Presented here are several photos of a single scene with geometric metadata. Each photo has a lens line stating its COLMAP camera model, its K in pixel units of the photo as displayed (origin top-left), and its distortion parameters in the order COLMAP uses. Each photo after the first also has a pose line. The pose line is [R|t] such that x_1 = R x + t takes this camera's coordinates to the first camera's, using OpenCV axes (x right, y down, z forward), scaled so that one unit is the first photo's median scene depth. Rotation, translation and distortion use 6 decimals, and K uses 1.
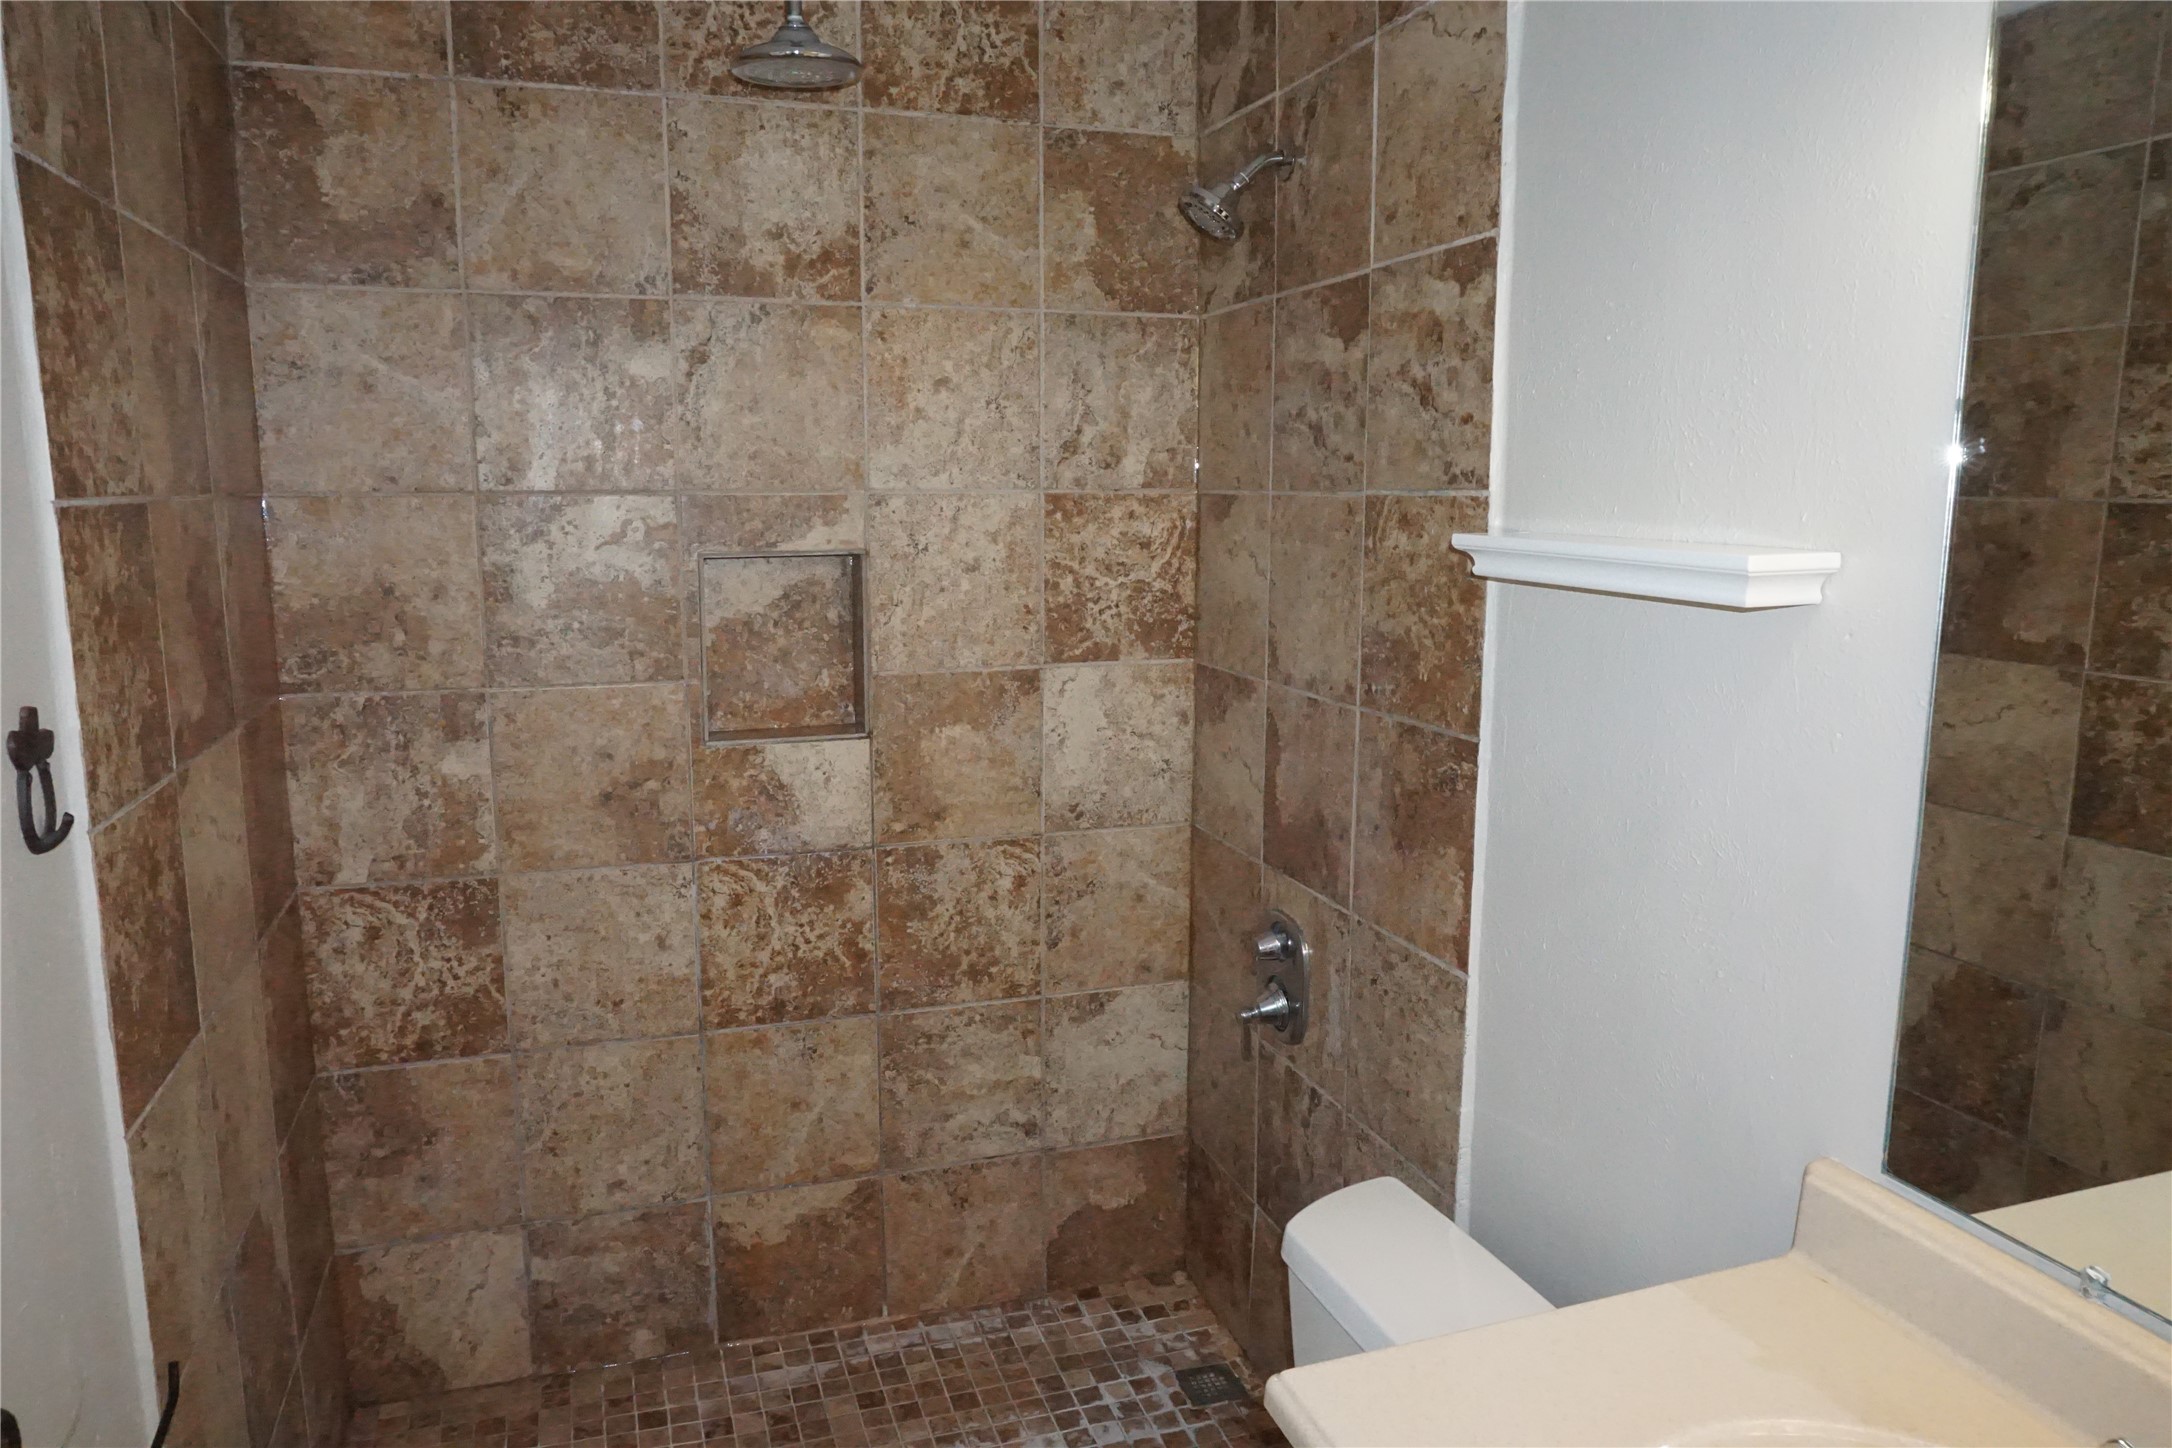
lens RADIAL K [[1451.4, 0, 1077.6], [0, 1451.4, 724.5], [0, 0, 1]] dist [-0.048579, 0.033811]
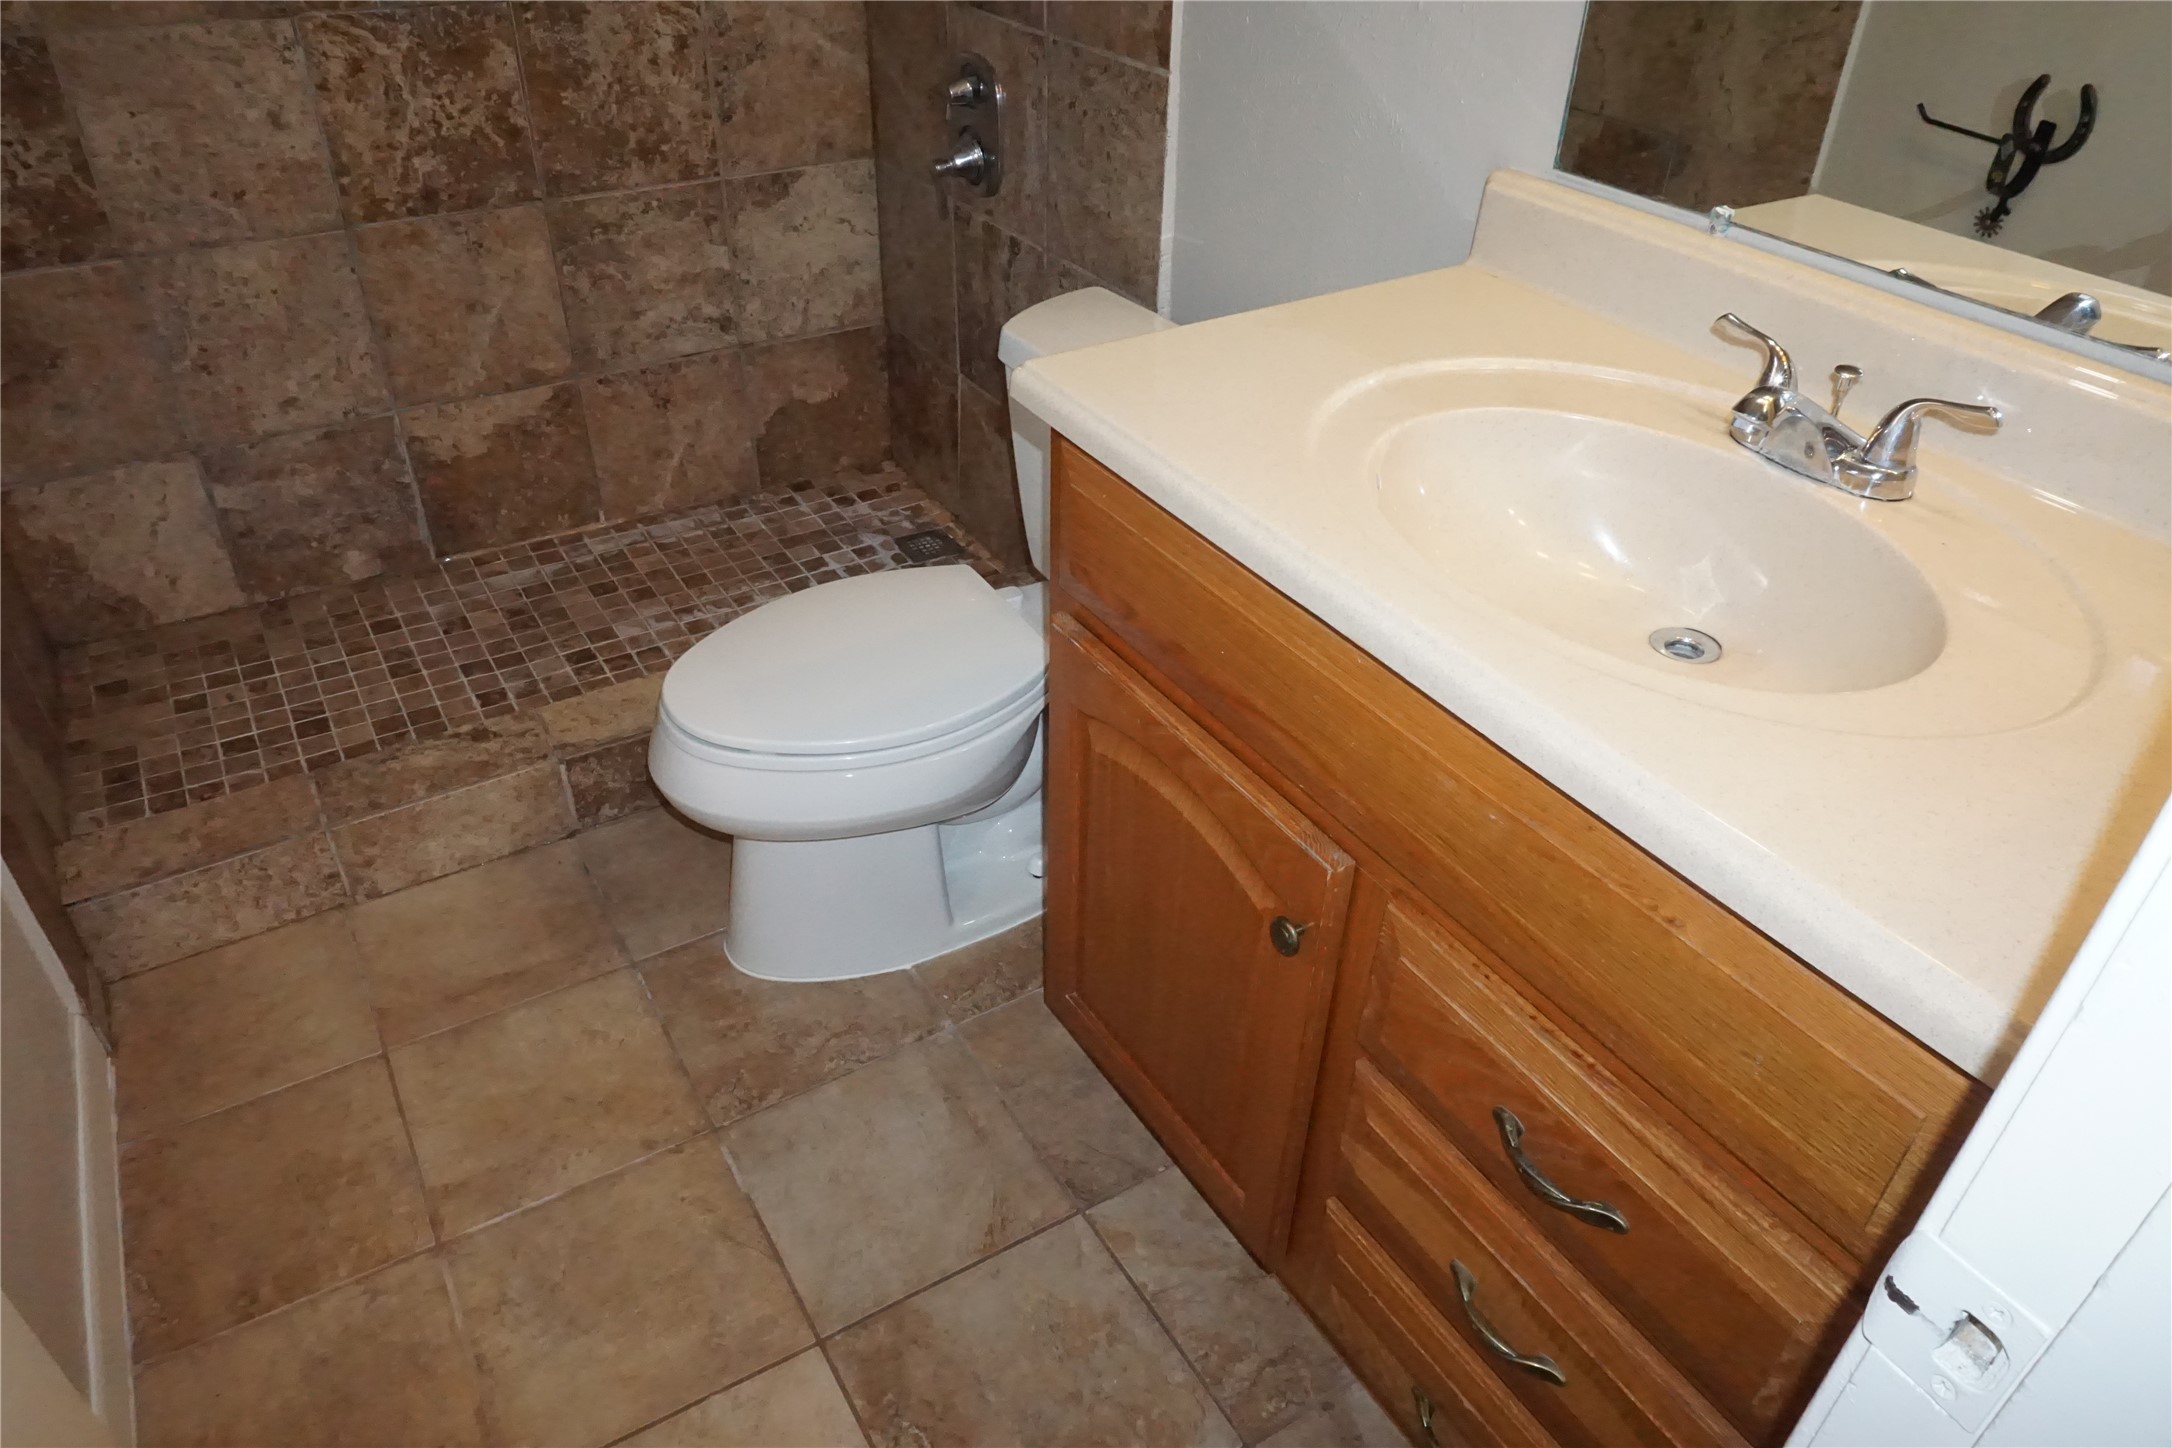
lens RADIAL K [[1451.4, 0, 1077.6], [0, 1451.4, 724.5], [0, 0, 1]] dist [-0.048579, 0.033811]
pose [[0.972100, -0.121423, 0.200696, -0.032149], [0.020804, 0.896854, 0.441838, 0.103745], [-0.233644, -0.425335, 0.874357, -0.027282]]
